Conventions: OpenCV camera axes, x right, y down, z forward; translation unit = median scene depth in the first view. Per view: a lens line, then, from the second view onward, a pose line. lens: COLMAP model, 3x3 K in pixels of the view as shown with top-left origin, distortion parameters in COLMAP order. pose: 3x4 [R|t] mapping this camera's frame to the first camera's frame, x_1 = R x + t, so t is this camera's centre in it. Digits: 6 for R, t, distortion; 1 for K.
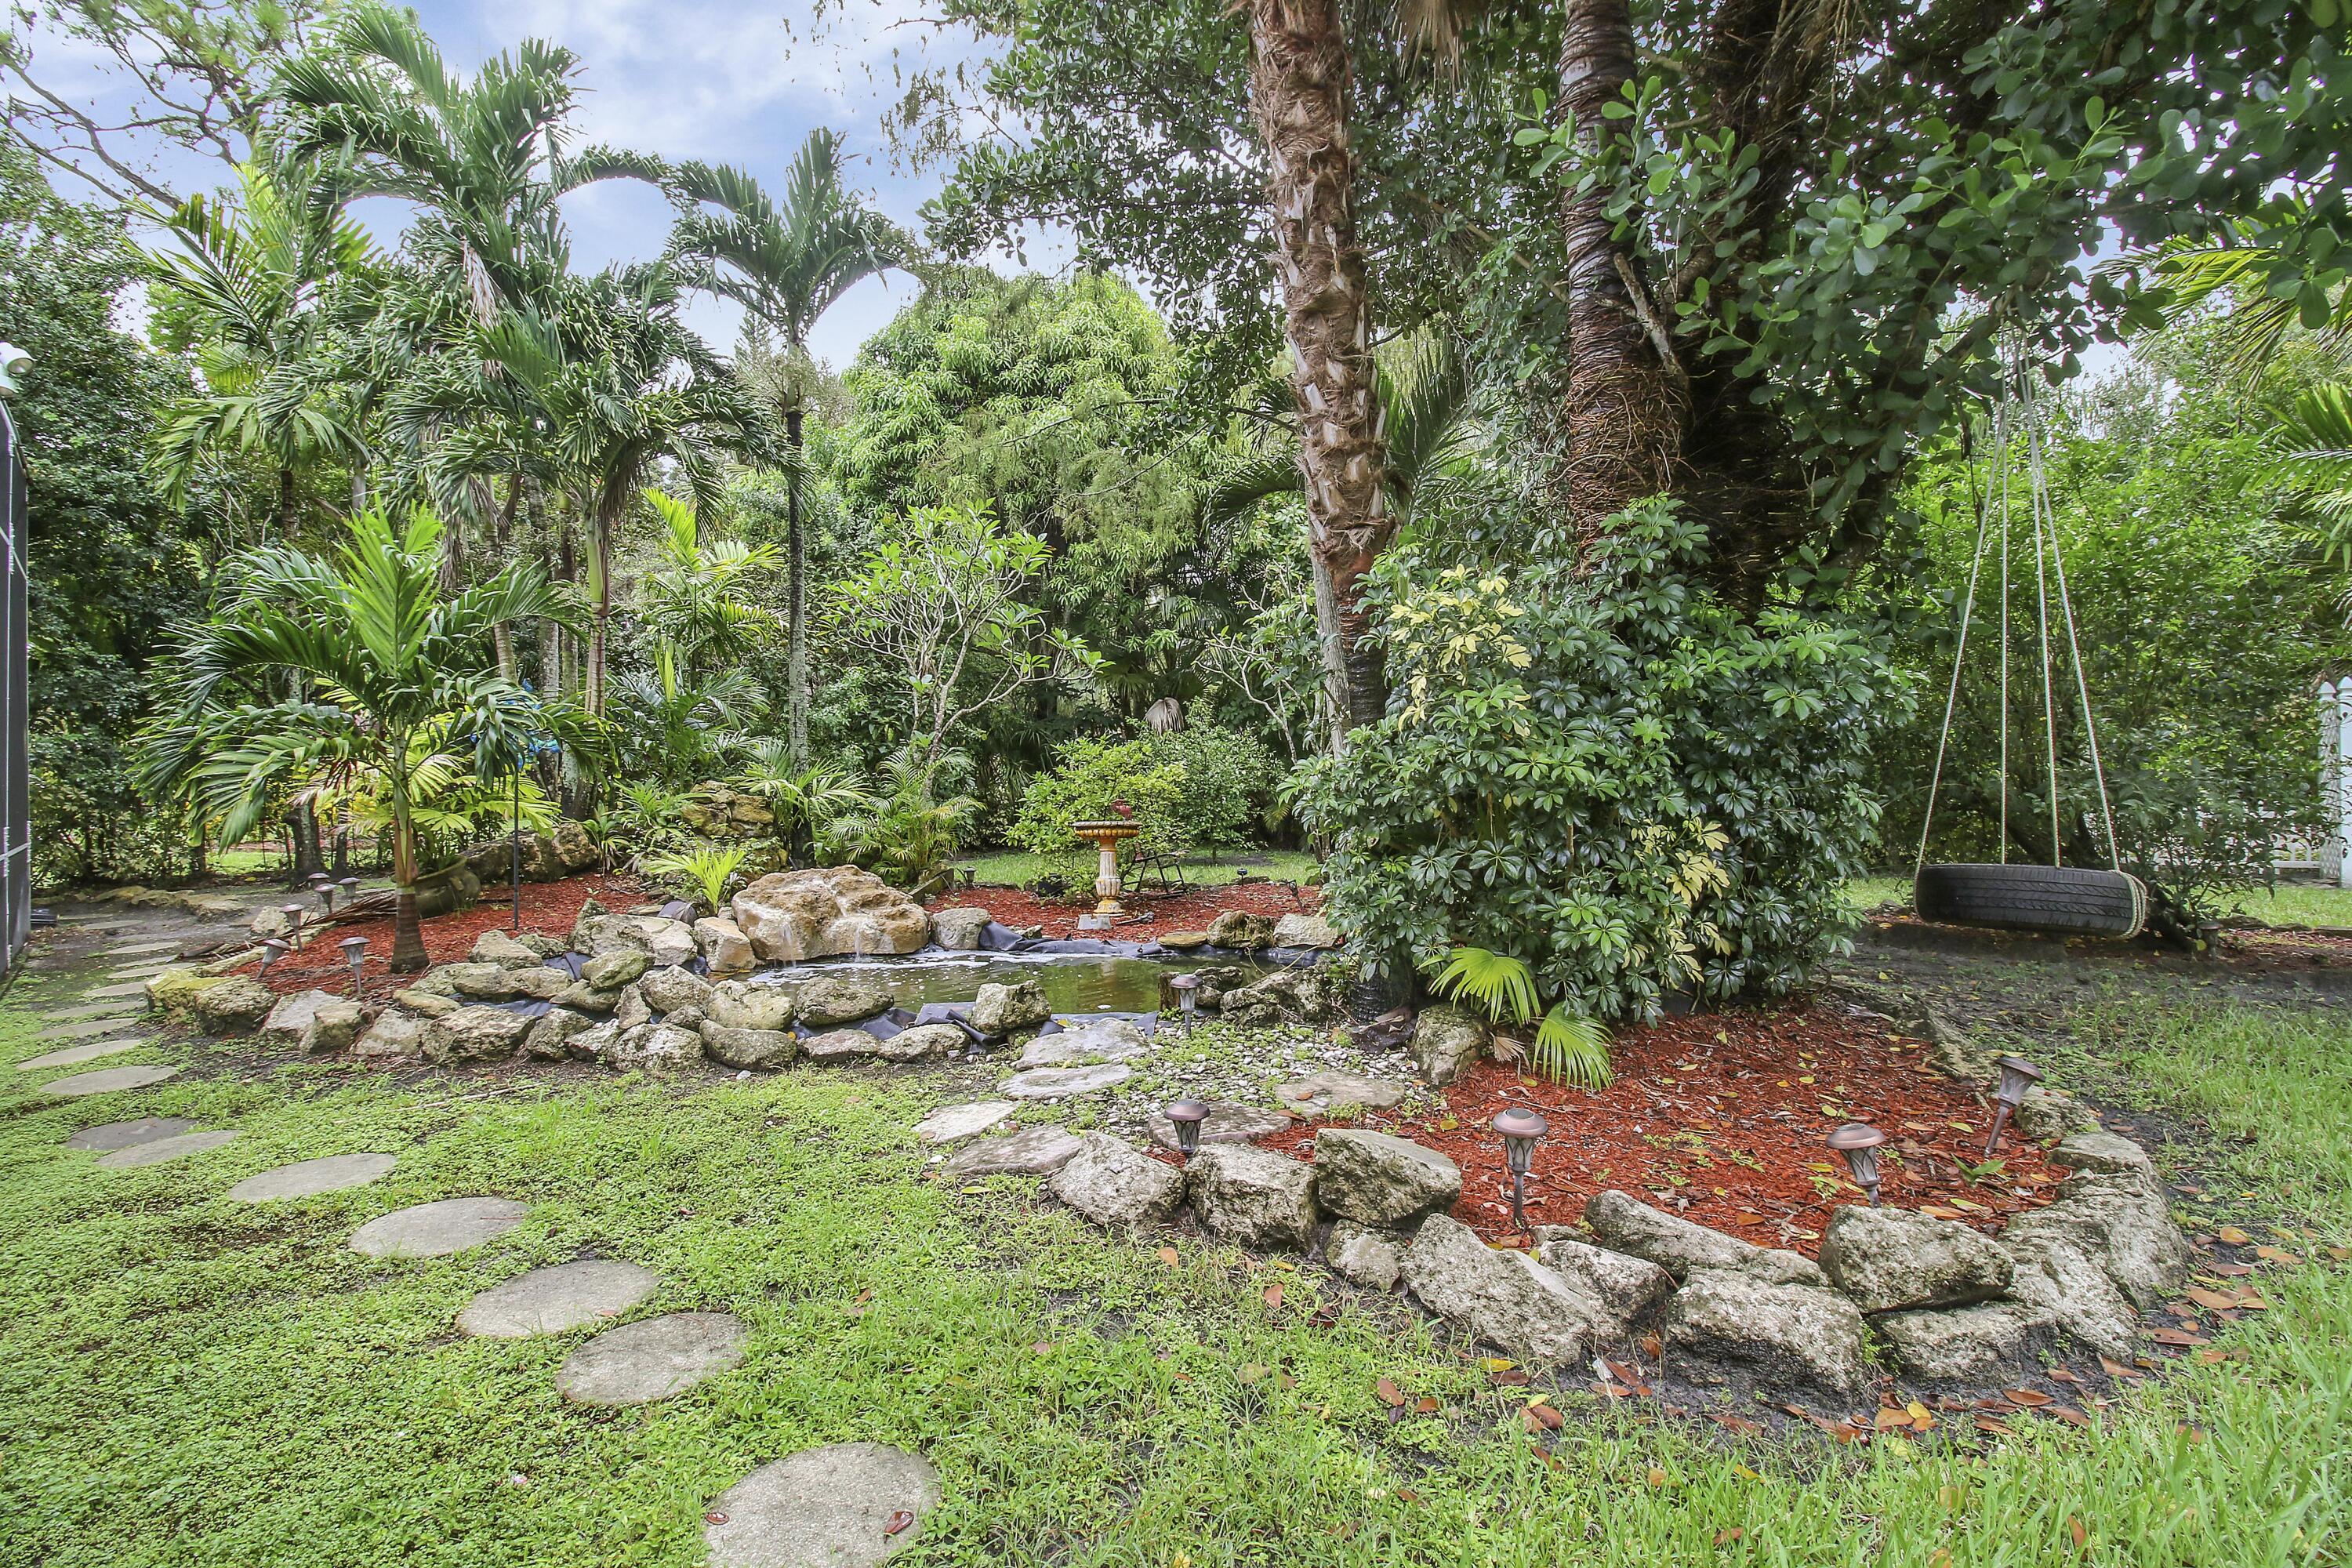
lens RADIAL K [[1101.1, 0, 1182.9], [0, 1101.1, 757.6], [0, 0, 1]] dist [-0.010543, -0.000923]
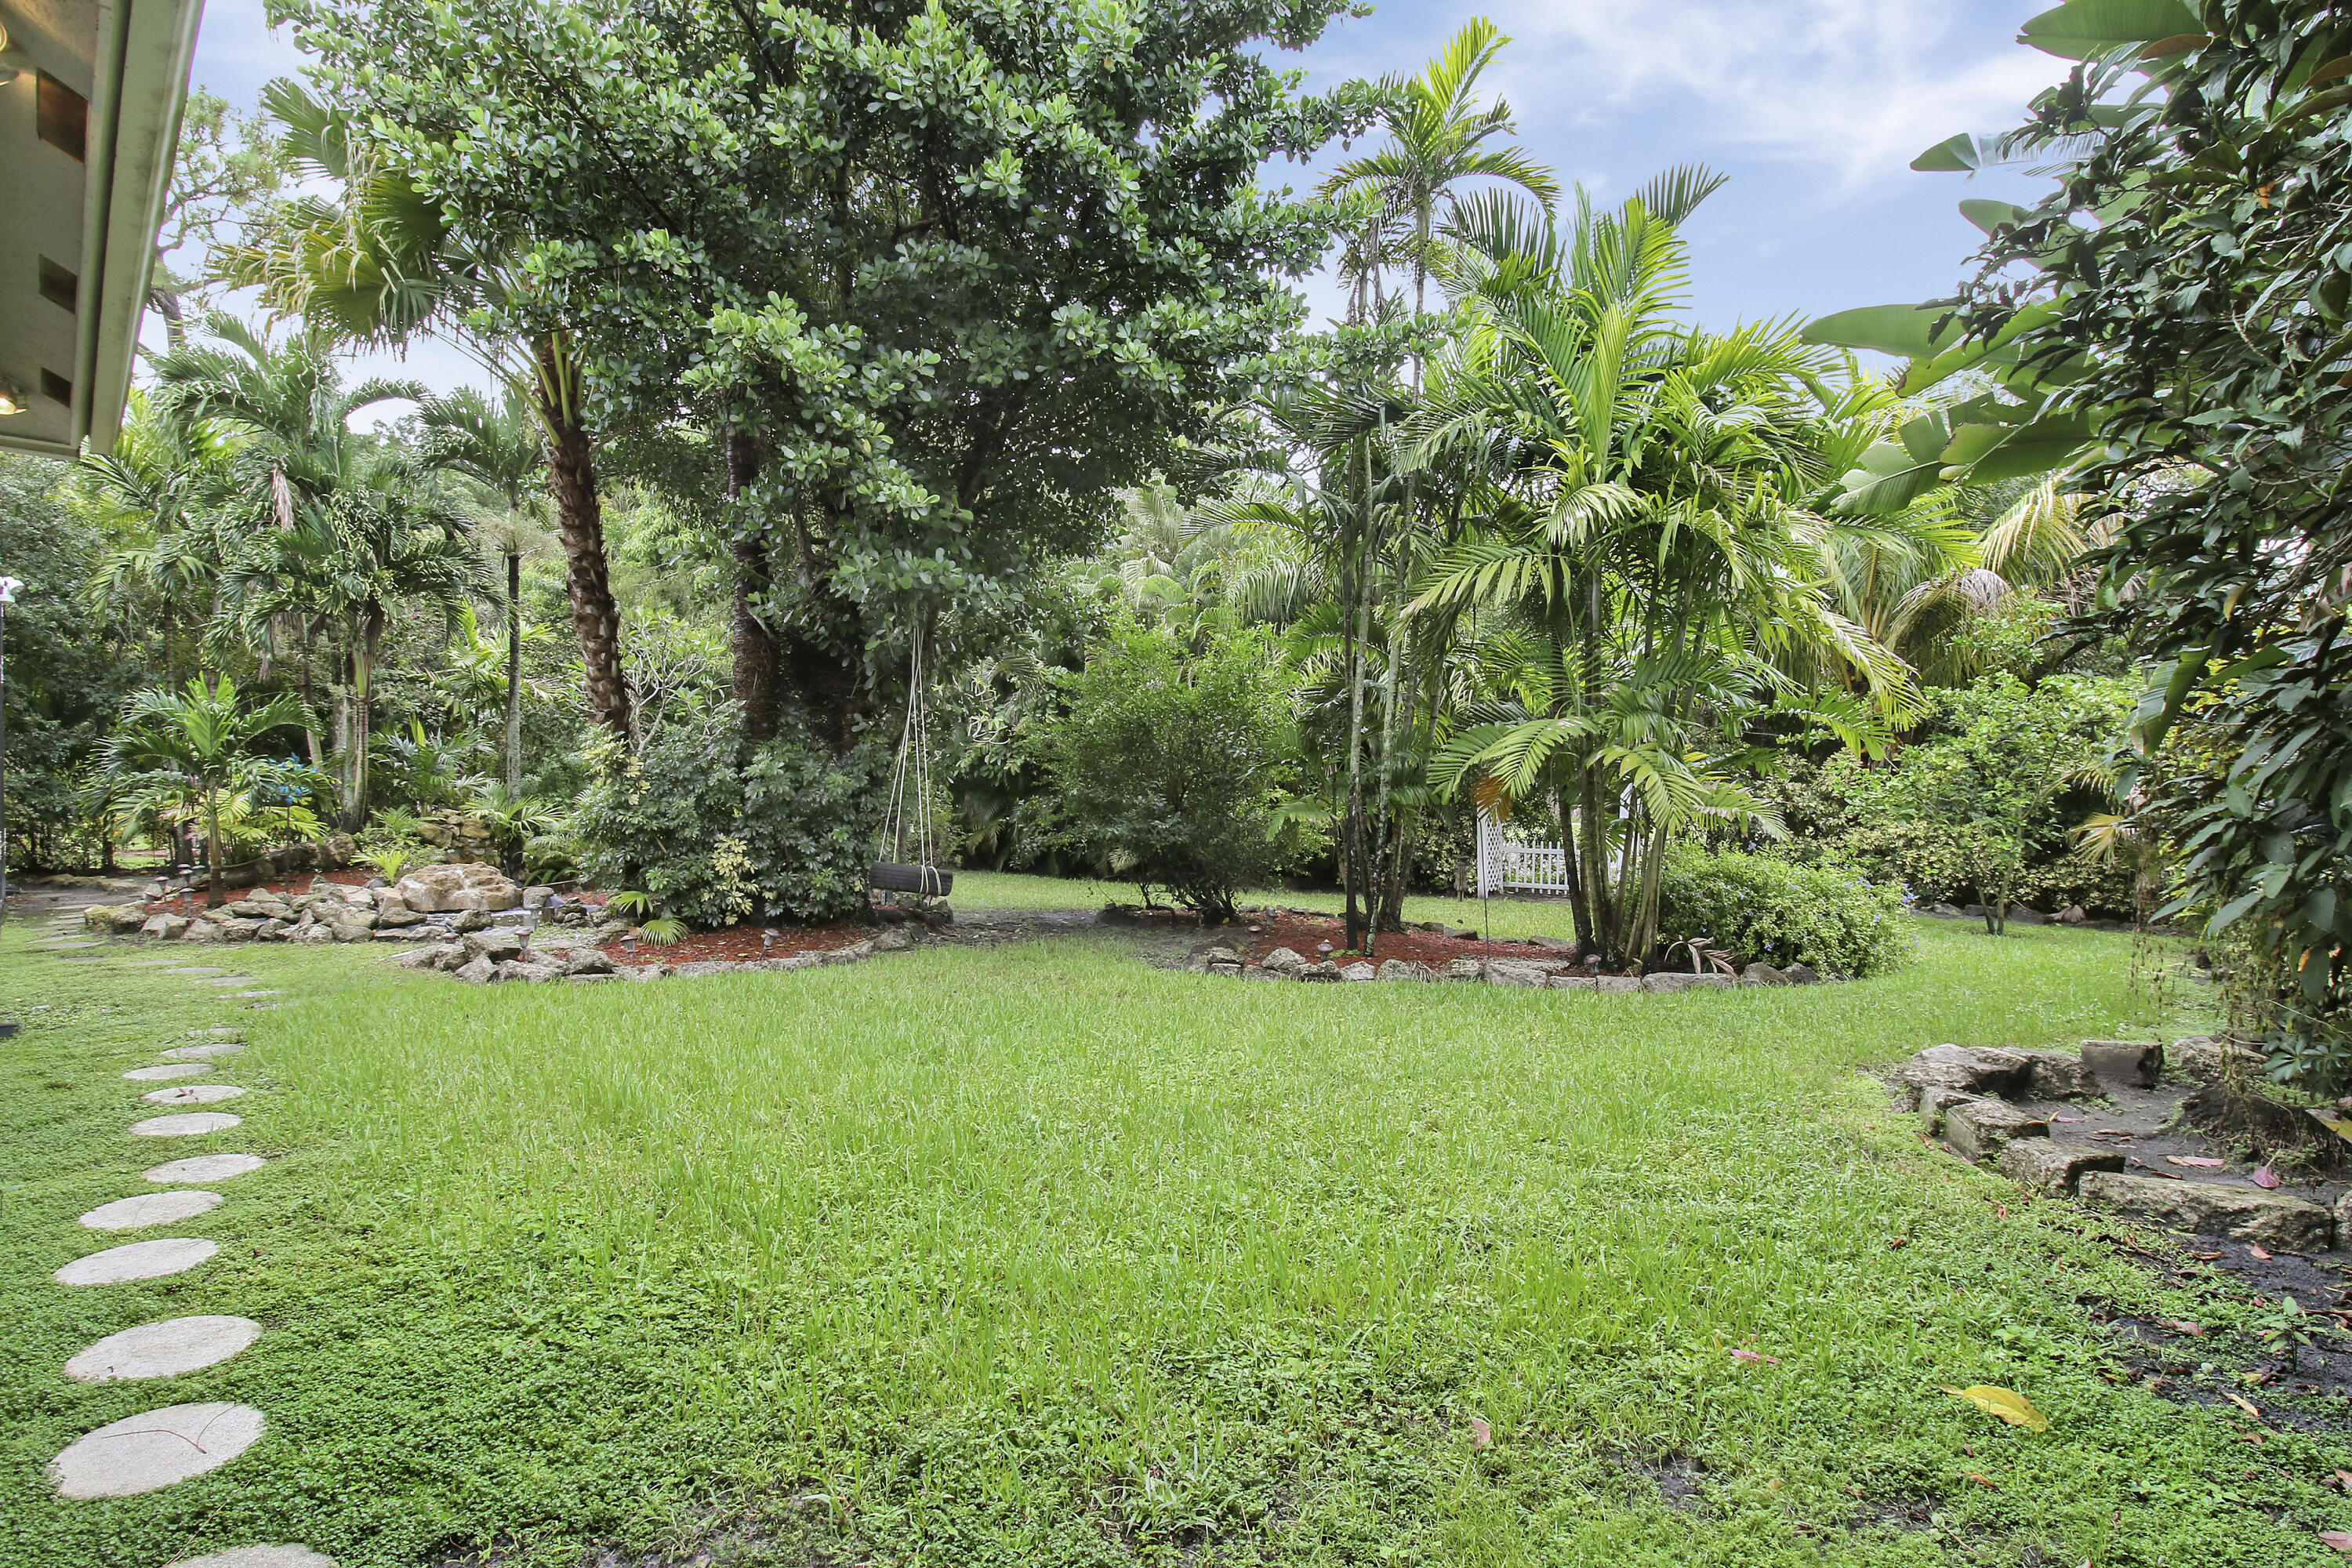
lens RADIAL K [[1244.4, 0, 1172.6], [0, 1244.4, 801.6], [0, 0, 1]] dist [-0.006895, -0.001109]
pose [[0.999646, 0.017180, -0.020297, 0.907216], [-0.016811, 0.999693, 0.018219, -0.056417], [0.020603, -0.017871, 0.999628, -1.022766]]
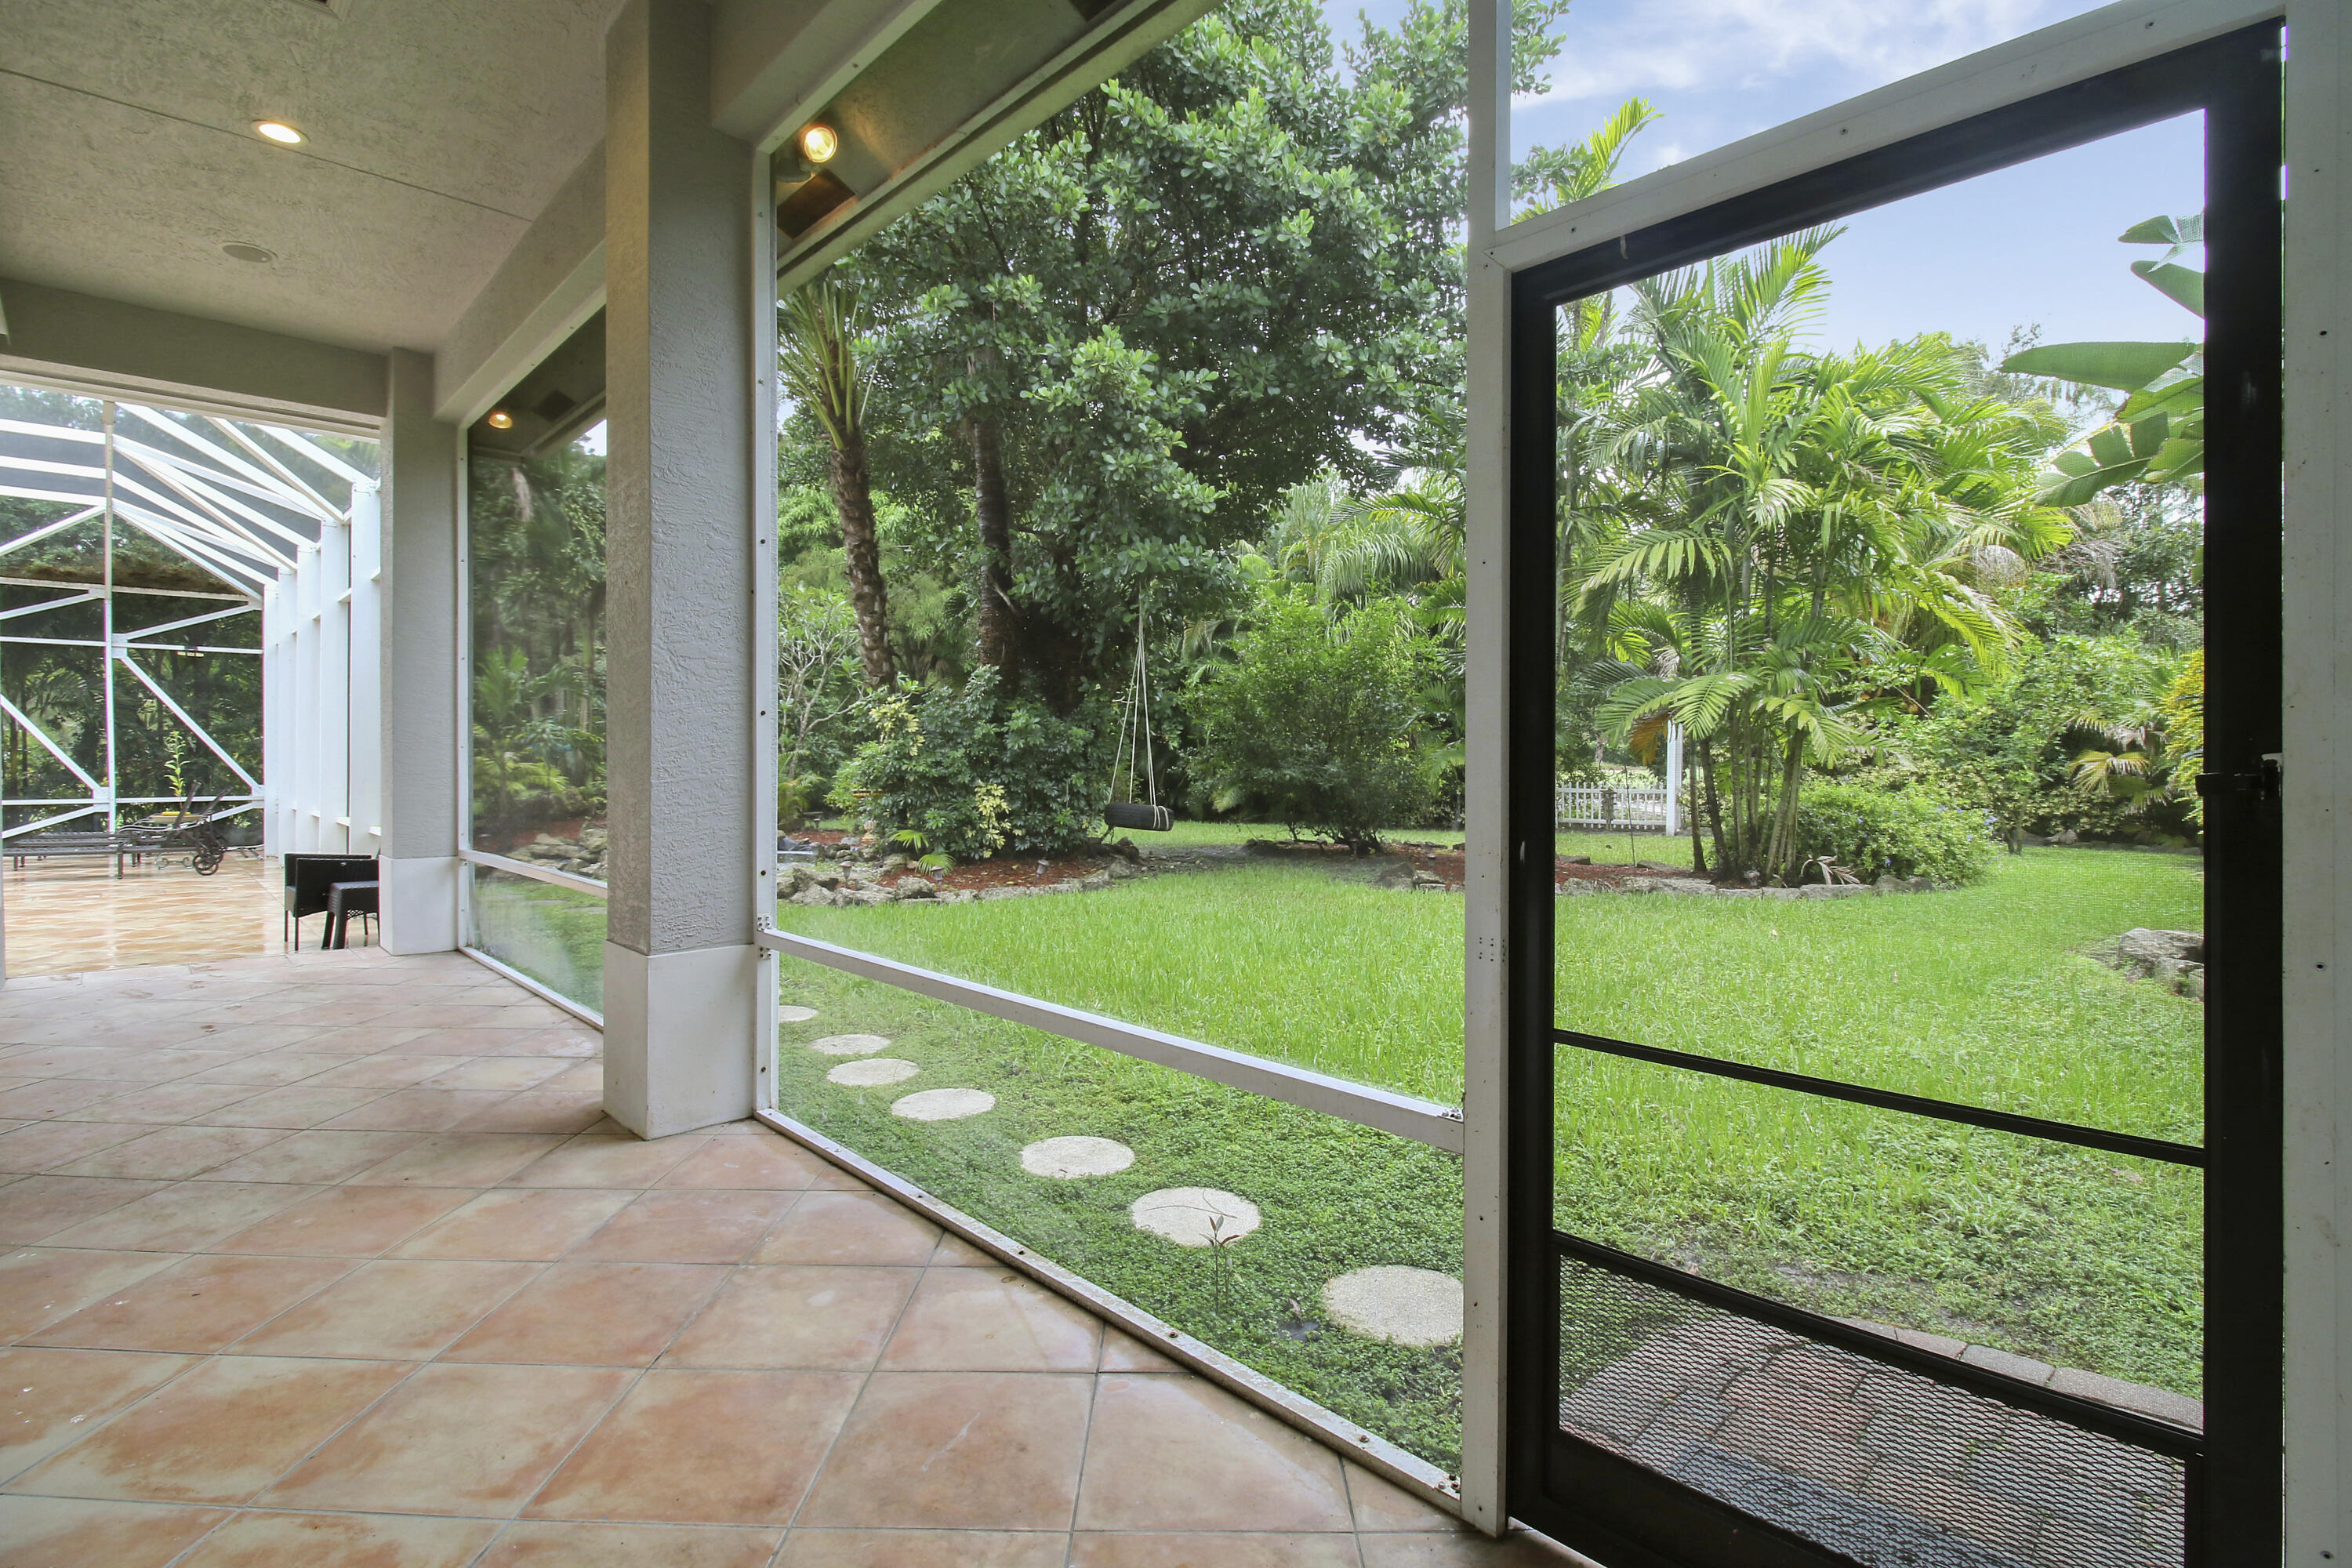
lens RADIAL K [[1119.5, 0, 1180.0], [0, 1119.5, 729.9], [0, 0, 1]] dist [0.001851, -0.000166]
pose [[0.999970, 0.005243, 0.005759, 0.569225], [-0.005218, 0.999977, -0.004434, -0.044837], [-0.005782, 0.004404, 0.999974, -1.123427]]
